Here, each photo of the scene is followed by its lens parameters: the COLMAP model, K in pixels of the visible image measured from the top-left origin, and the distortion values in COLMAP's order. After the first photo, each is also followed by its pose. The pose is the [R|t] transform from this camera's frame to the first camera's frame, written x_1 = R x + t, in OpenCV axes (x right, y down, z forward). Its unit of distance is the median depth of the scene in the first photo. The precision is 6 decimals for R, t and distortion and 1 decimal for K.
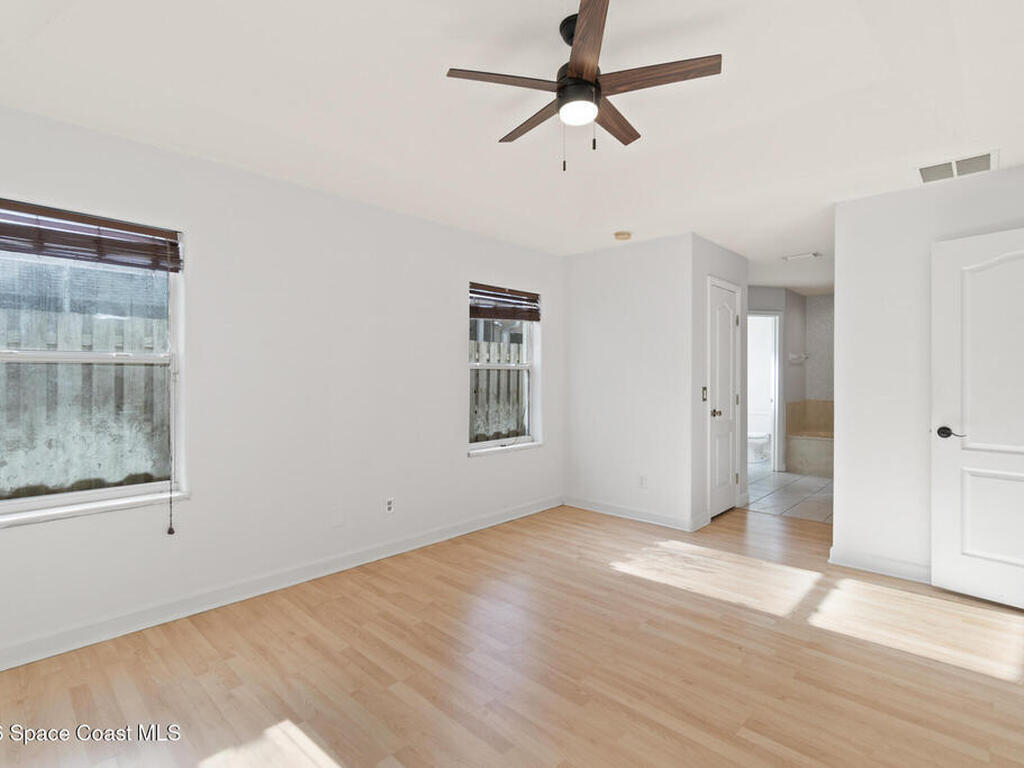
lens RADIAL K [[490.7, 0, 501.8], [0, 490.7, 377.3], [0, 0, 1]] dist [-0.001208, 0.001142]
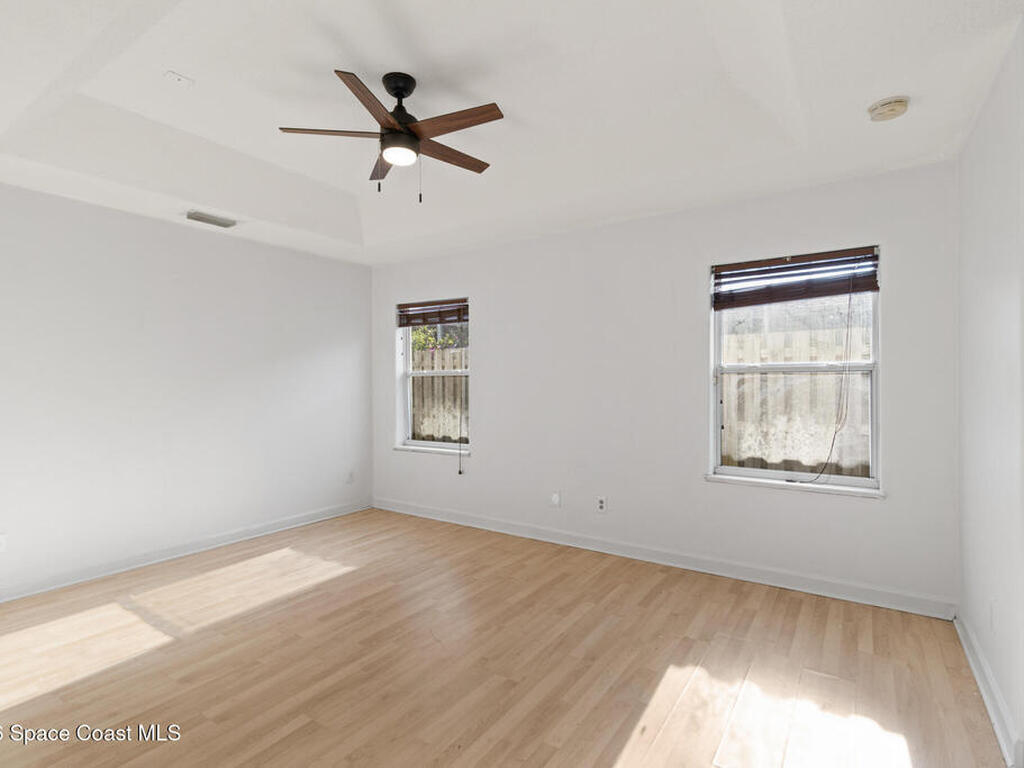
lens RADIAL K [[505.9, 0, 517.5], [0, 505.9, 385.7], [0, 0, 1]] dist [-0.000825, 0.000092]
pose [[0.206537, -0.000205, -0.978439, 1.116423], [-0.002292, 0.999997, -0.000693, 0.009015], [0.978436, 0.002386, 0.206536, 0.832378]]
